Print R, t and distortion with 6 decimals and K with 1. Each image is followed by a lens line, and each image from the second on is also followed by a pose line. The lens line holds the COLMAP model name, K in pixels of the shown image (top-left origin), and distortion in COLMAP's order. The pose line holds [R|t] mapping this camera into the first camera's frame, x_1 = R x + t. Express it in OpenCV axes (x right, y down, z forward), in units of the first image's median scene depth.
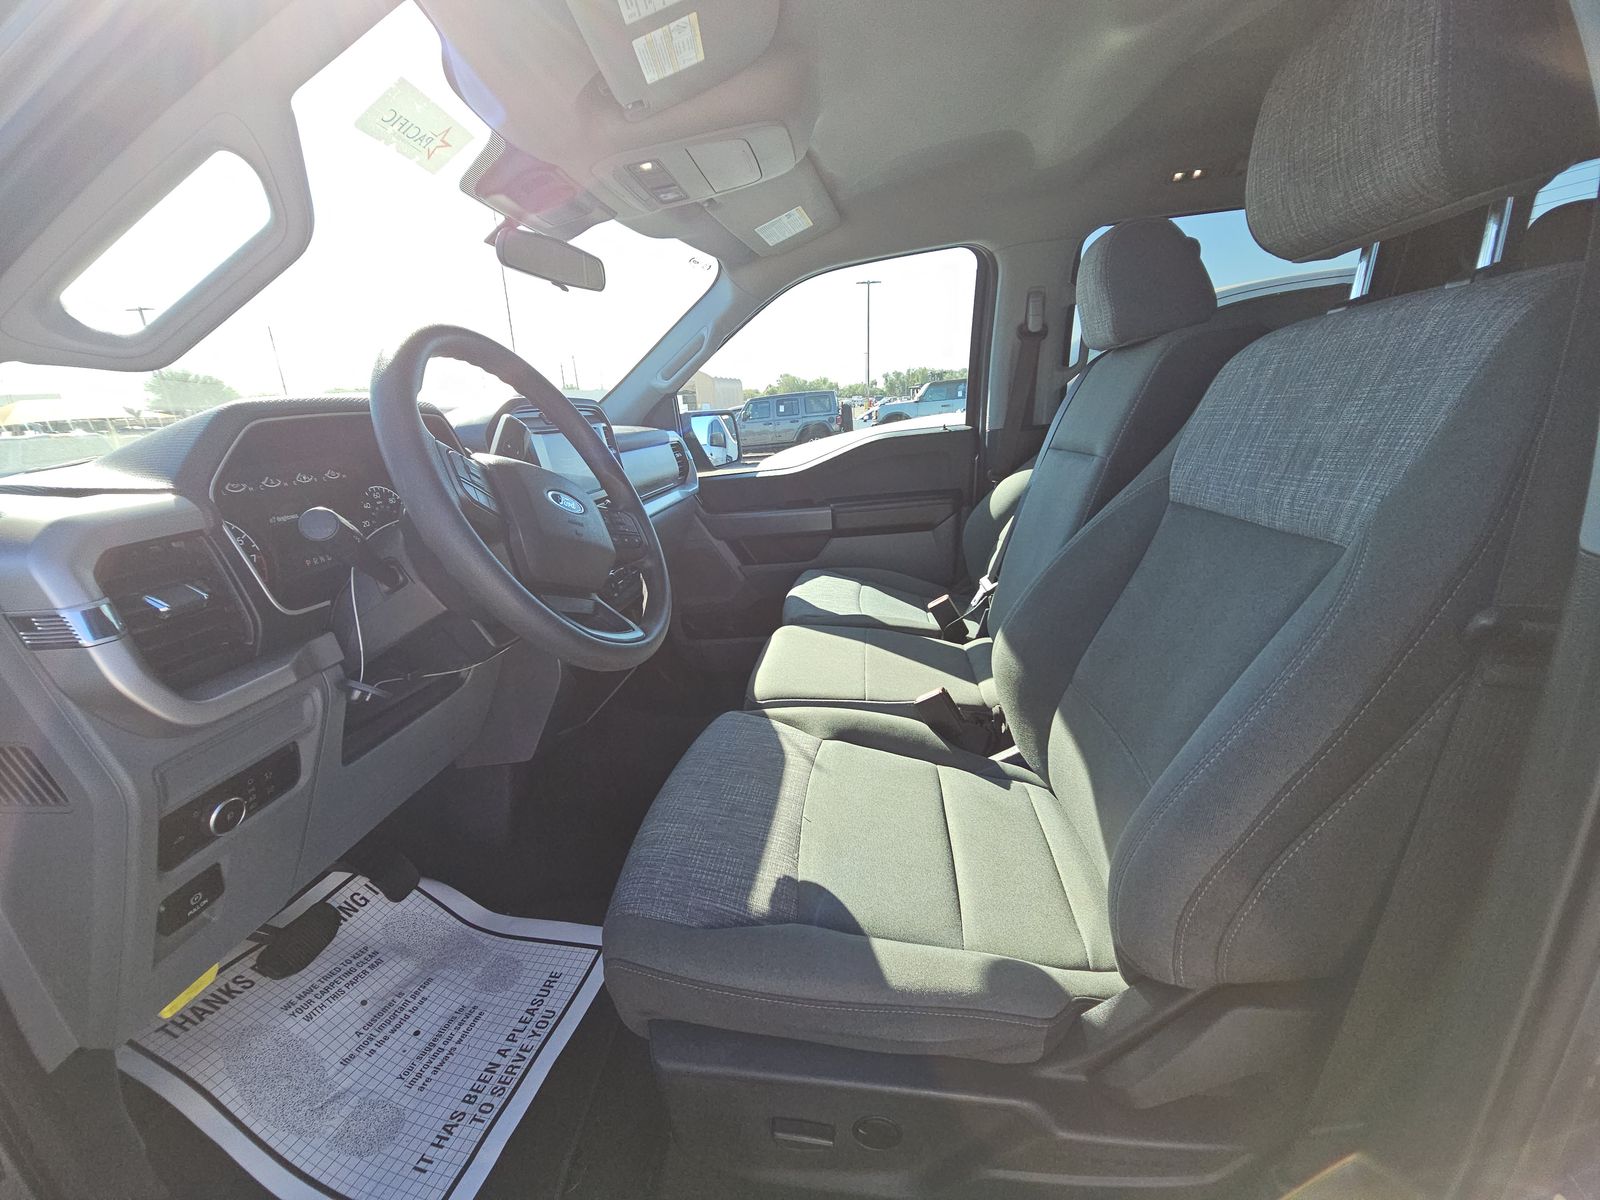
lens RADIAL K [[653.2, 0, 794.8], [0, 653.2, 608.5], [0, 0, 1]] dist [-0.003464, -0.002169]
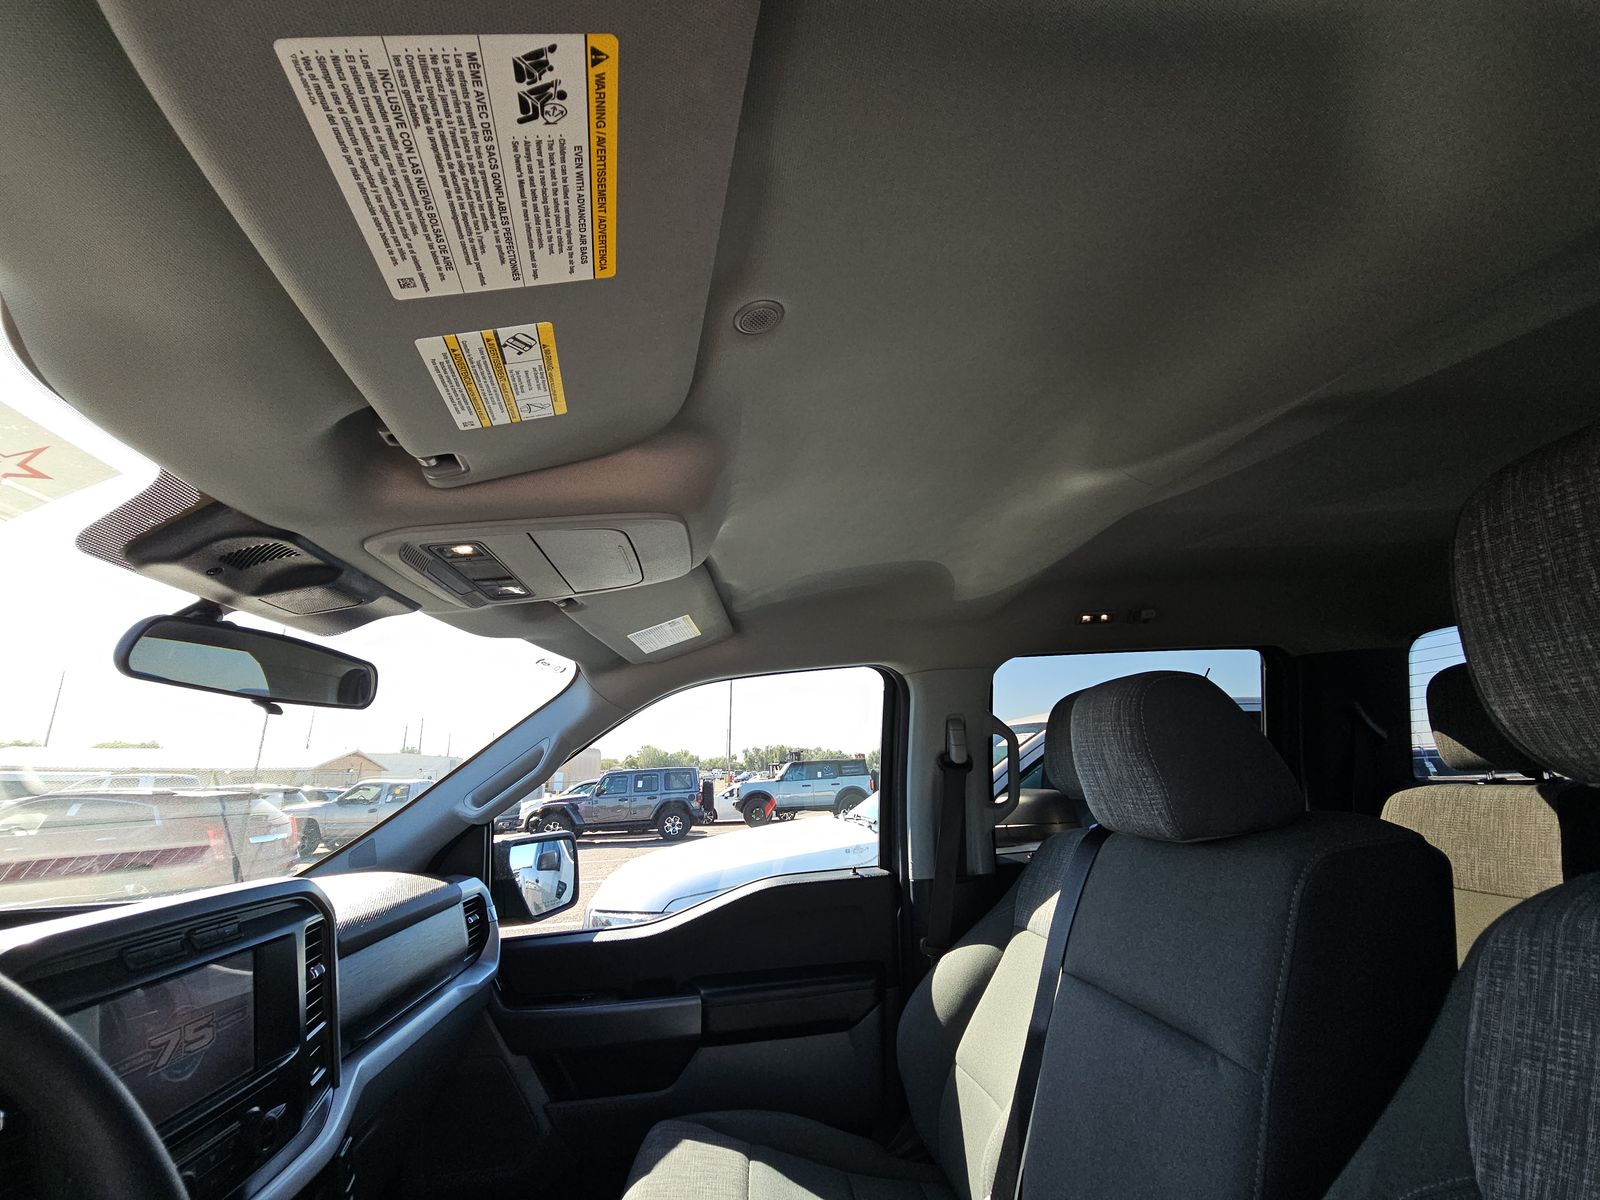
lens RADIAL K [[653.2, 0, 807.2], [0, 653.2, 601.8], [0, 0, 1]] dist [-0.003464, -0.002169]
pose [[0.974840, 0.083144, 0.206820, -0.019648], [0.040948, 0.845247, -0.532805, -0.237925], [-0.219114, 0.527868, 0.820576, 0.362698]]
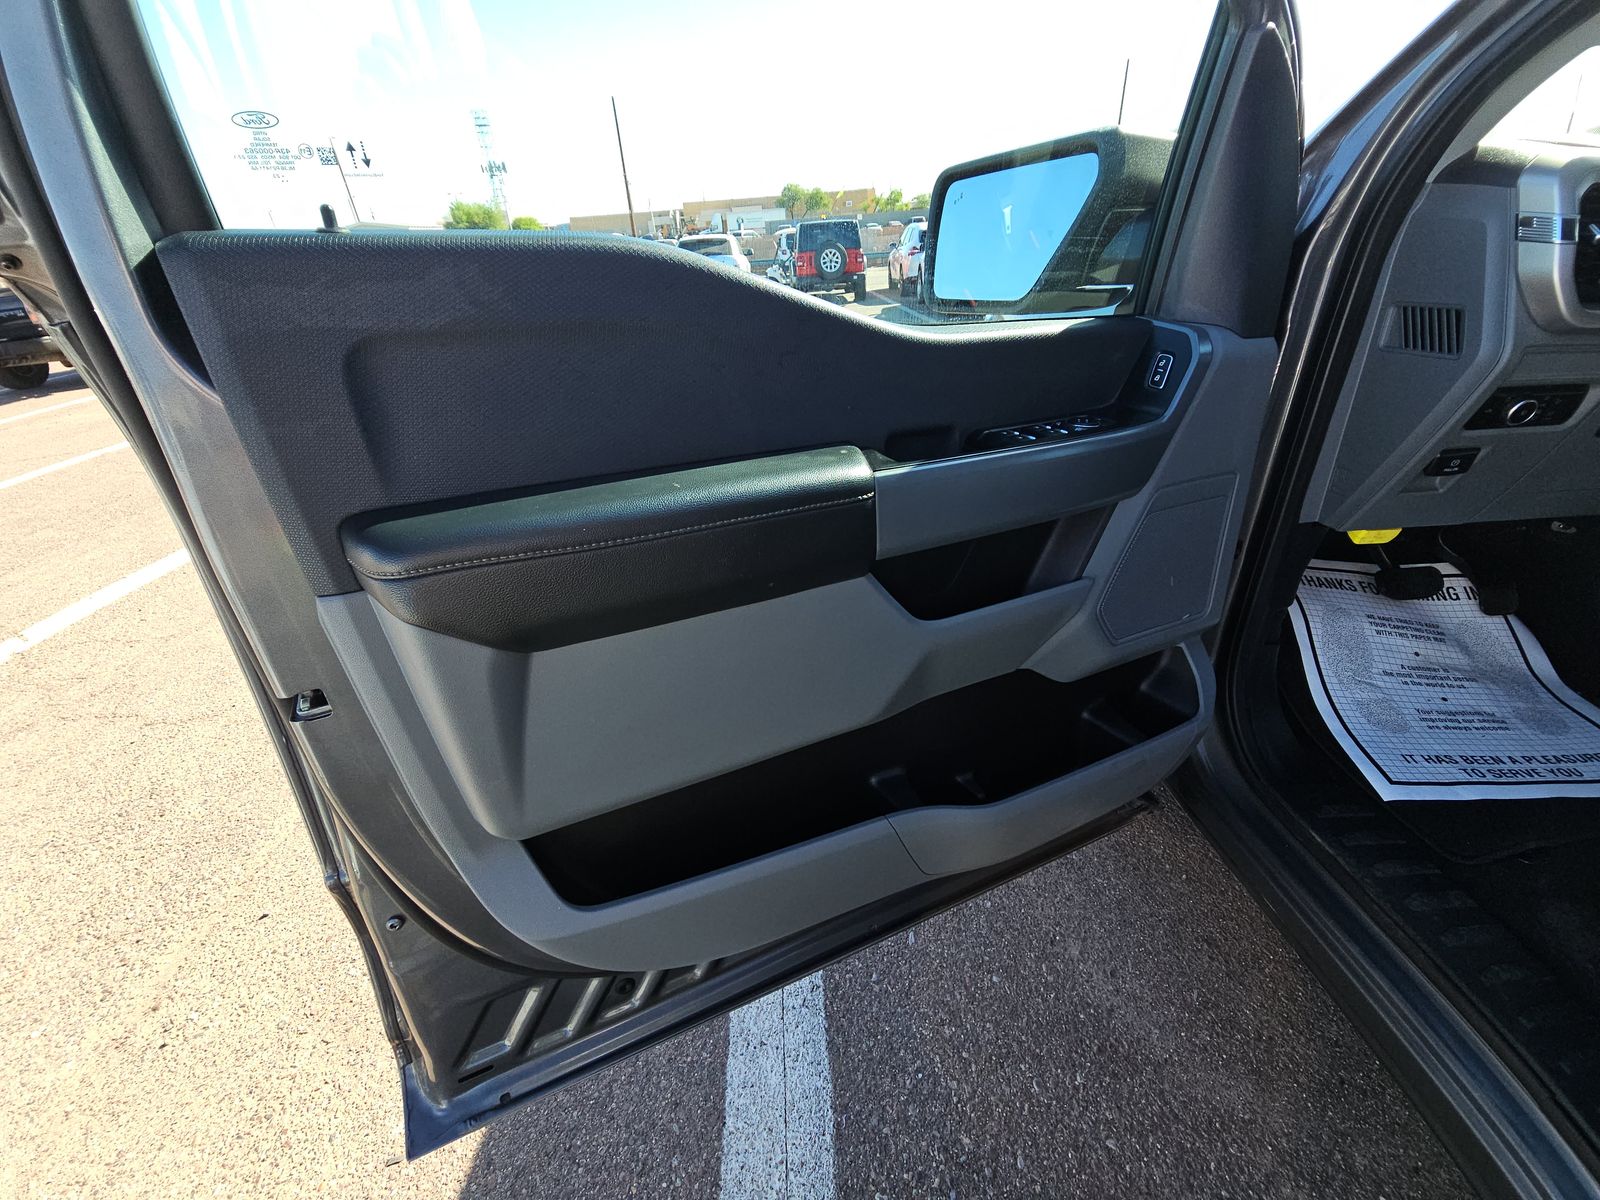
lens RADIAL K [[649.0, 0, 790.4], [0, 649.0, 604.7], [0, 0, 1]] dist [-0.010445, -0.001398]
pose [[0.143005, 0.517266, -0.843792, 0.117522], [-0.241805, 0.844979, 0.477012, 0.205522], [0.959729, 0.135818, 0.245914, -0.375158]]
